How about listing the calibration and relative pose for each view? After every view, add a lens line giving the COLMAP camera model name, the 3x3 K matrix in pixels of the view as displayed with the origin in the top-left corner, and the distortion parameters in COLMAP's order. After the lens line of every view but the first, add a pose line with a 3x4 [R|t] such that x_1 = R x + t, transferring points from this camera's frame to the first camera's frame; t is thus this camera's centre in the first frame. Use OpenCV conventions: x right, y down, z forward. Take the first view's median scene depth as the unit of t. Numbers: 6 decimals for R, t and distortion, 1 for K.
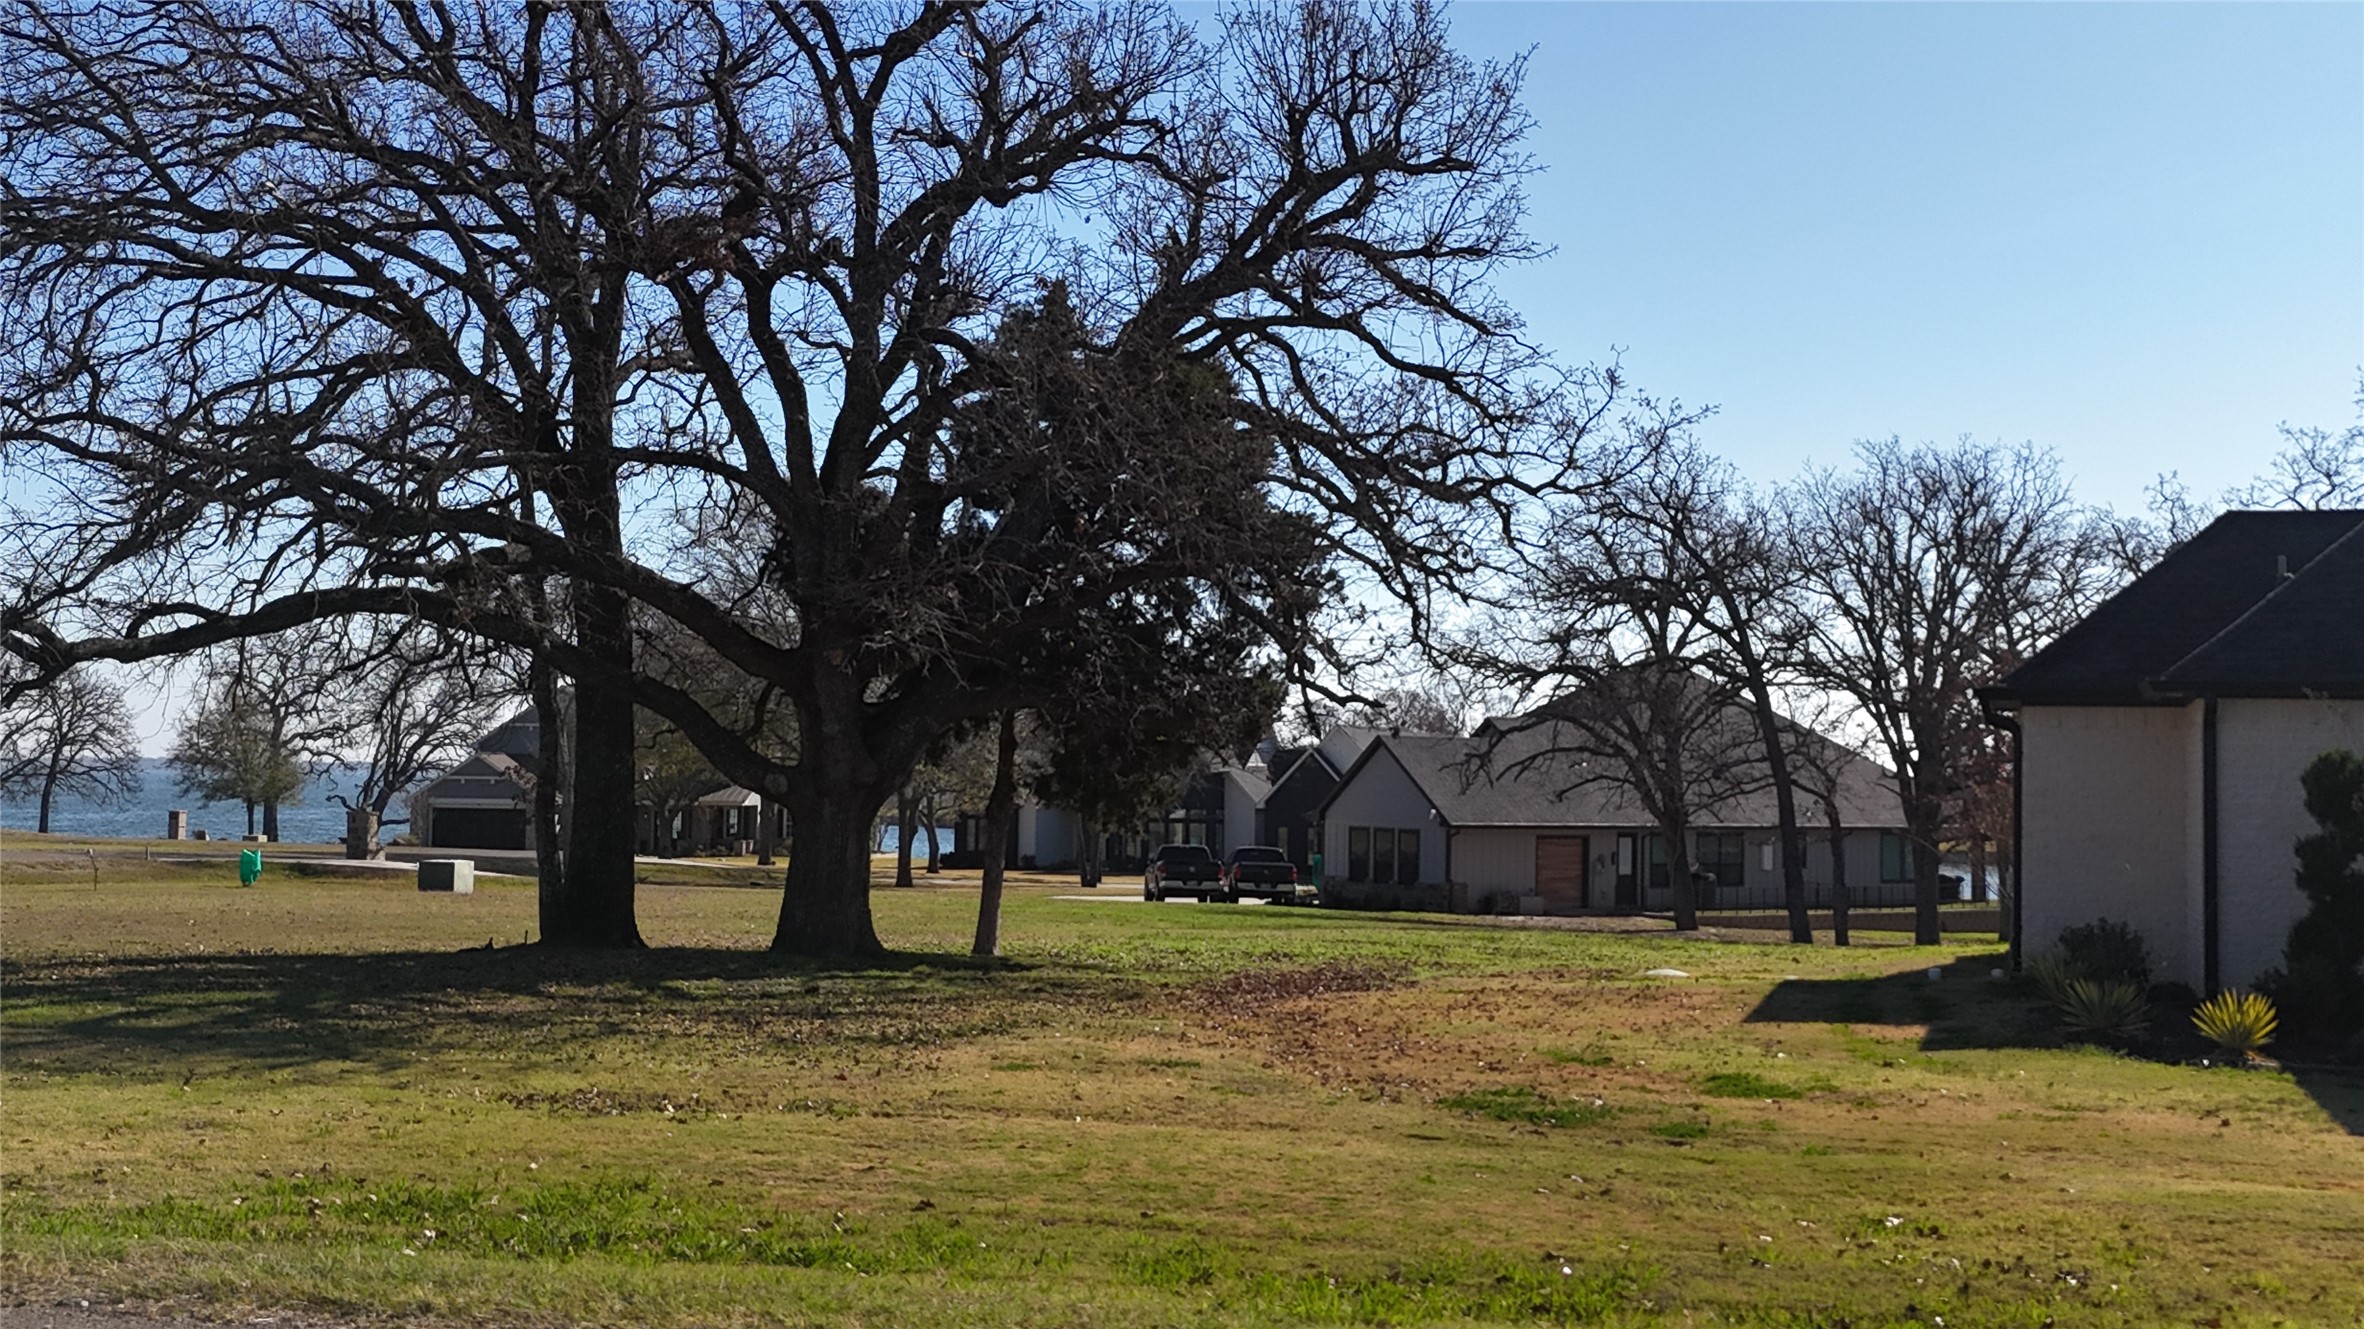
lens RADIAL K [[2649.0, 0, 1201.4], [0, 2649.0, 668.5], [0, 0, 1]] dist [0.128335, 0.000000]
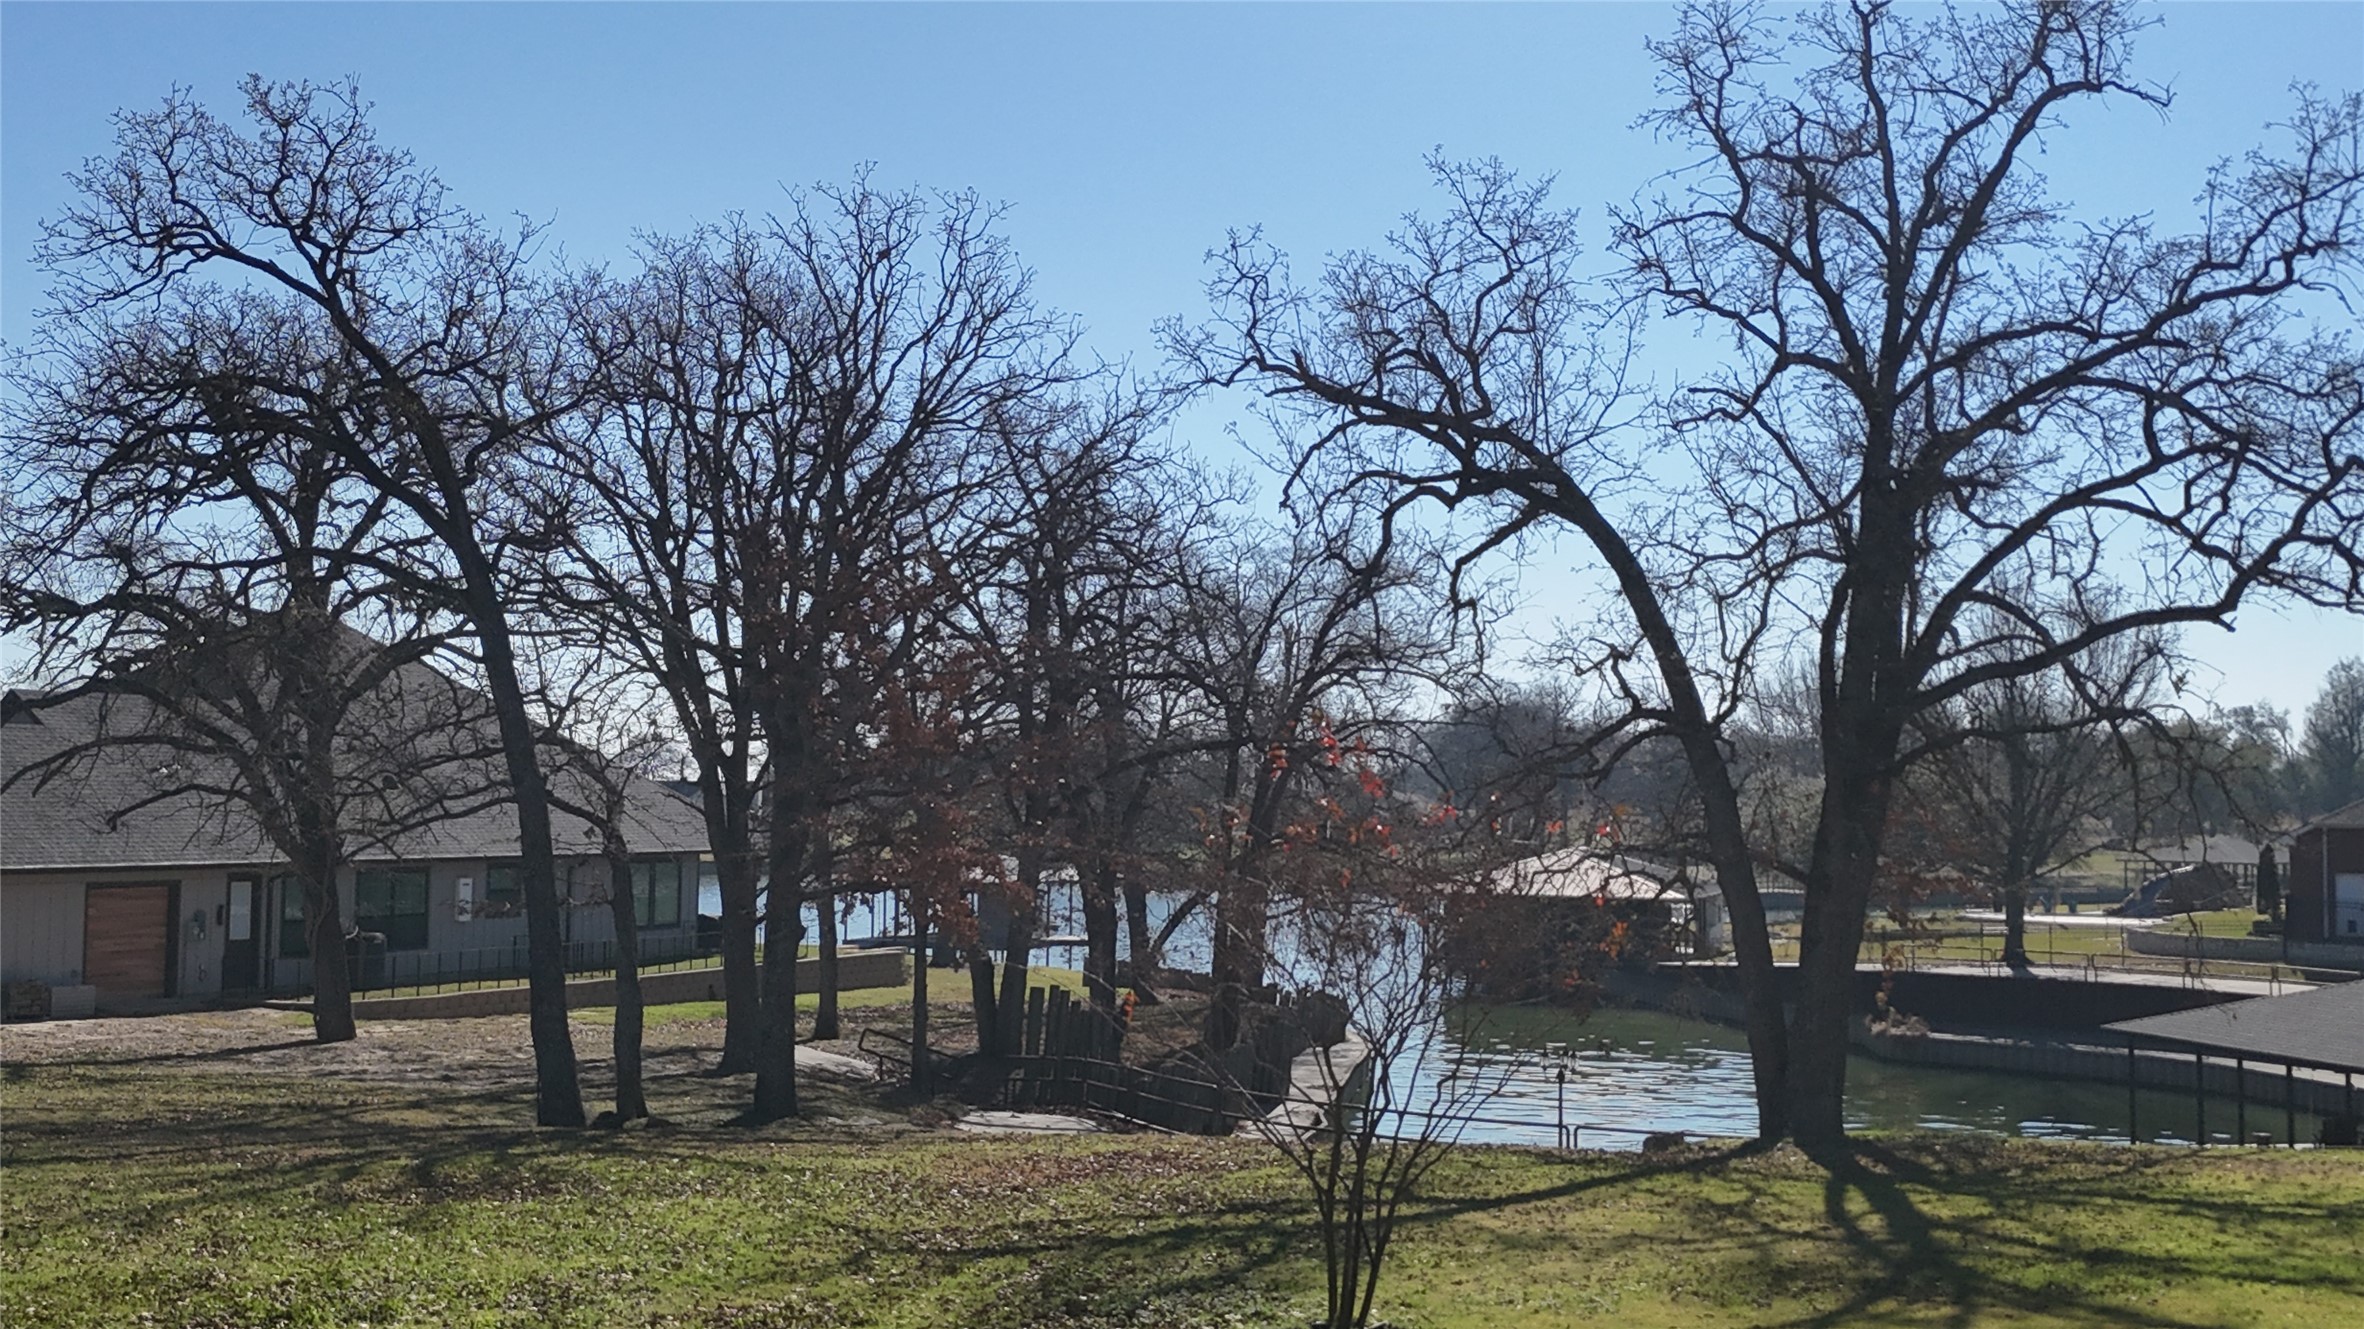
lens RADIAL K [[2642.3, 0, 1184.2], [0, 2642.3, 656.9], [0, 0, 1]] dist [0.058216, 0.000000]
pose [[0.885531, 0.020260, 0.464138, 0.071540], [-0.017195, 0.999793, -0.010835, 0.014875], [-0.464262, 0.001614, 0.885697, 0.379565]]
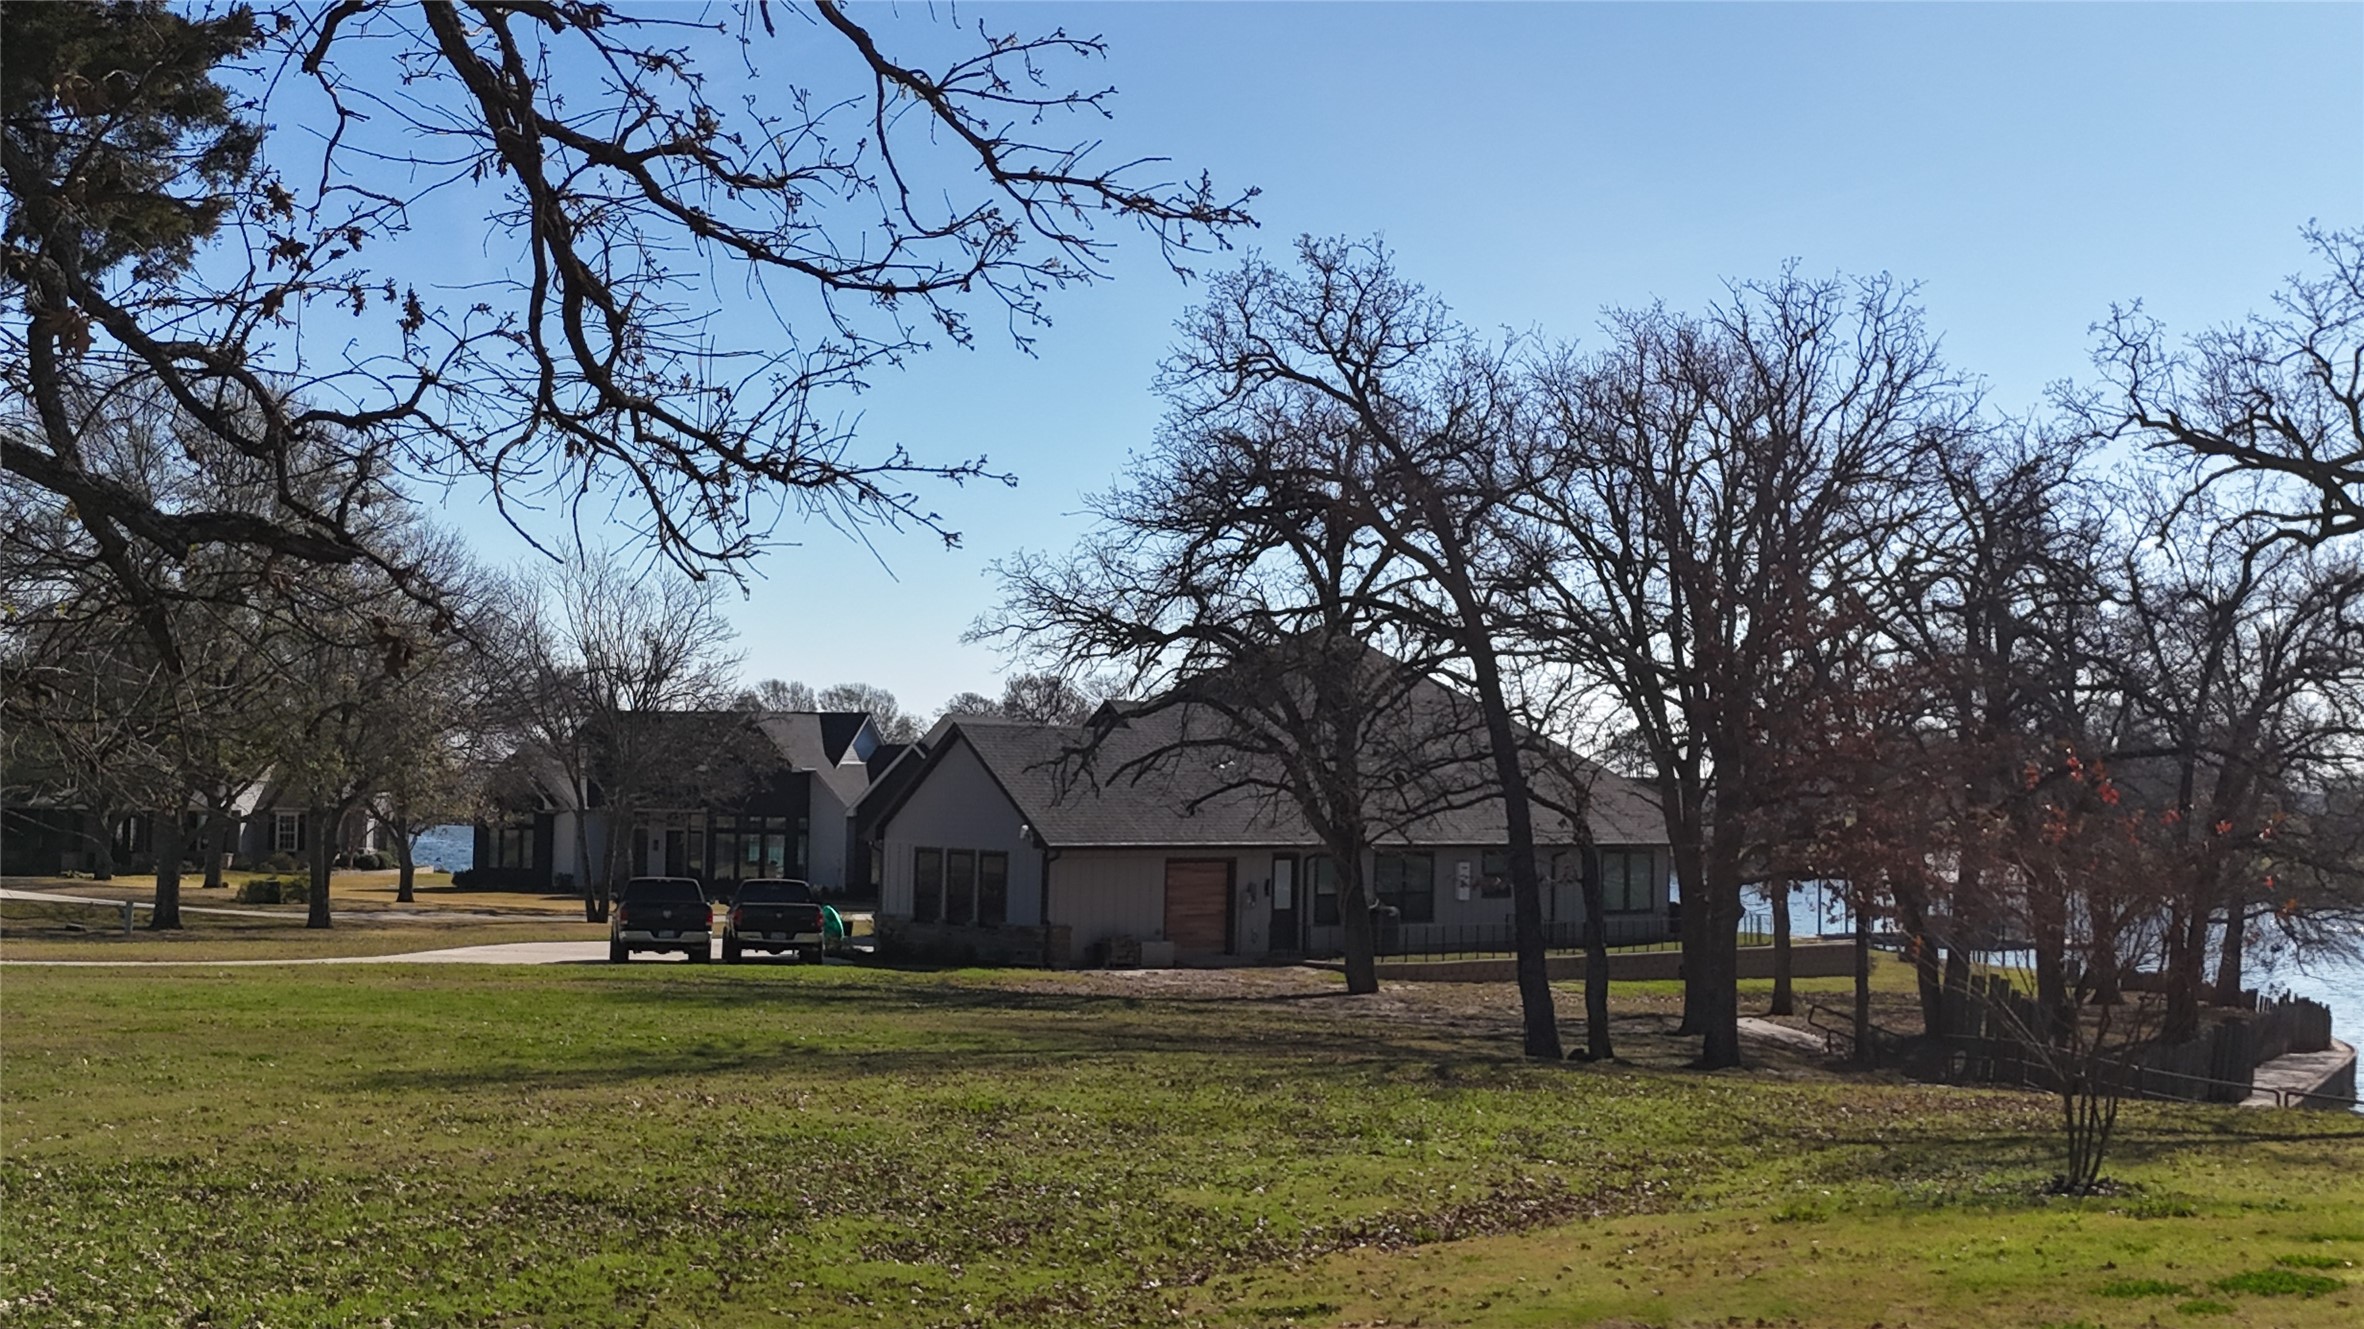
lens RADIAL K [[2642.3, 0, 1170.7], [0, 2642.3, 670.1], [0, 0, 1]] dist [0.058216, 0.000000]
pose [[0.993947, 0.011105, 0.109297, 0.051089], [-0.011278, 0.999936, 0.000960, 0.010383], [-0.109279, -0.002187, 0.994009, 0.291608]]
